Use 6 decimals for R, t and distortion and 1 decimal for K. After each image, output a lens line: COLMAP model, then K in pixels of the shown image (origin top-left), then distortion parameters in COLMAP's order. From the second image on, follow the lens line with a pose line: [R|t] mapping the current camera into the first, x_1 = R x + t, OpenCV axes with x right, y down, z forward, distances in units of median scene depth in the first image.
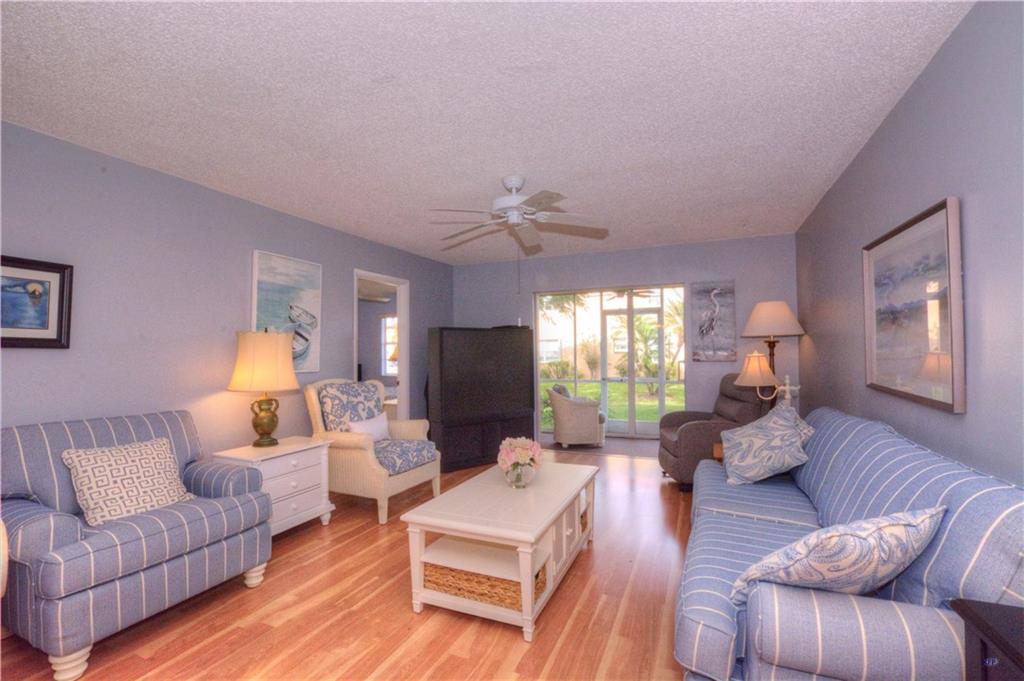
lens RADIAL K [[450.9, 0, 514.0], [0, 450.9, 348.7], [0, 0, 1]] dist [-0.017967, -0.000816]
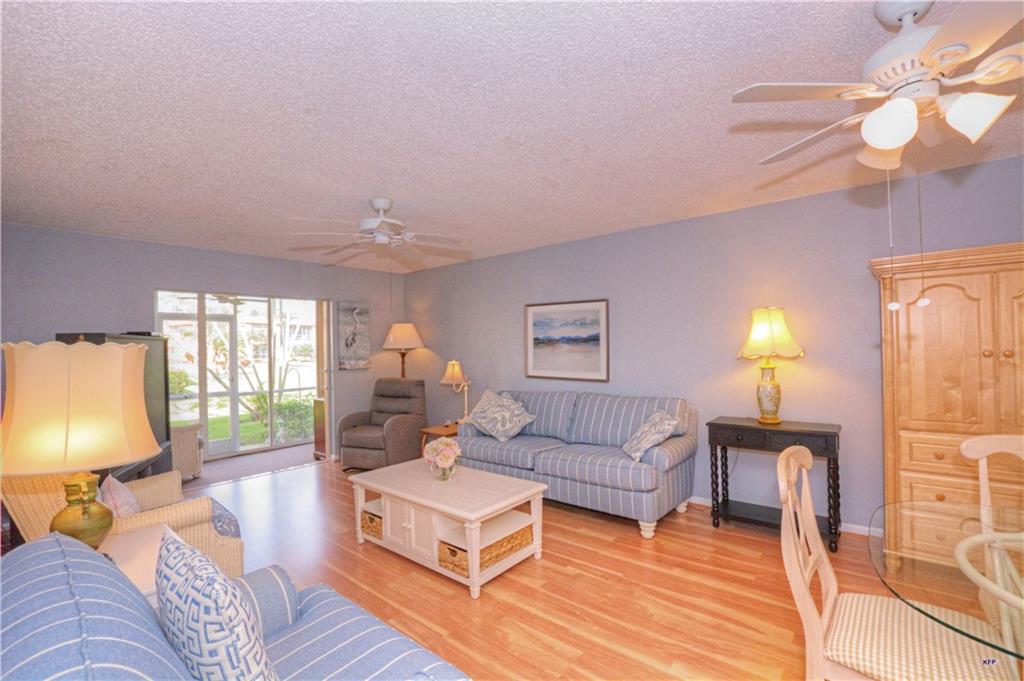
lens RADIAL K [[450.9, 0, 510.3], [0, 450.9, 340.9], [0, 0, 1]] dist [-0.017967, -0.000816]
pose [[0.296911, 0.019788, 0.954700, -0.606610], [0.010162, 0.999663, -0.023881, -0.015064], [-0.954851, 0.016792, 0.296610, 0.270622]]
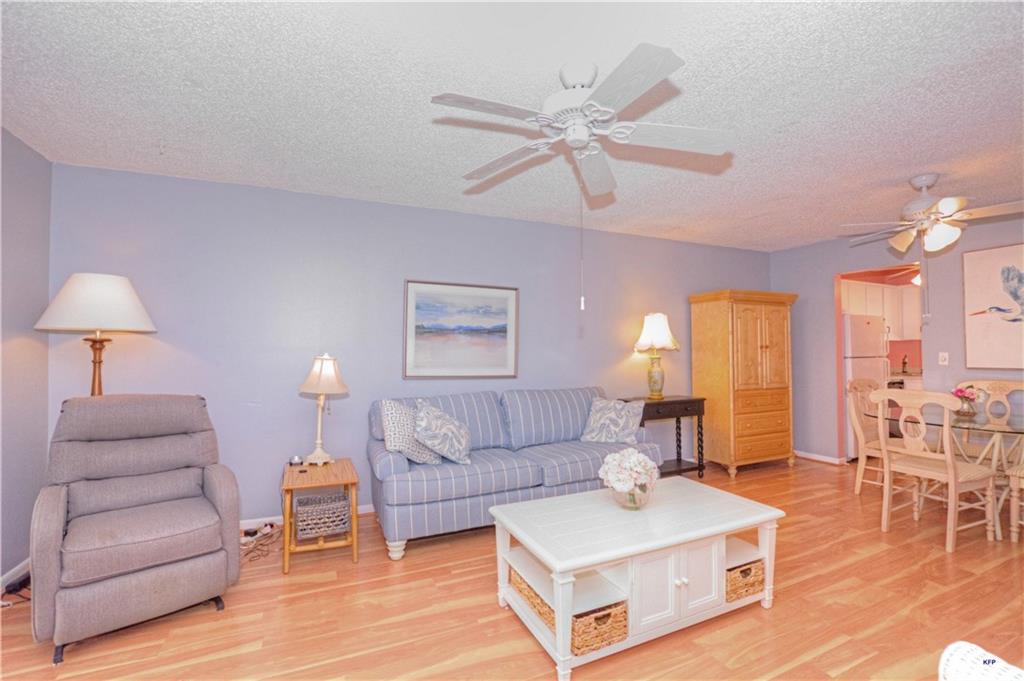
lens RADIAL K [[450.9, 0, 511.4], [0, 450.9, 337.5], [0, 0, 1]] dist [-0.017967, -0.000816]
pose [[-0.741381, 0.038698, 0.669967, -0.222191], [0.009450, 0.998839, -0.047237, 0.014317], [-0.671017, -0.028690, -0.740886, 1.021046]]
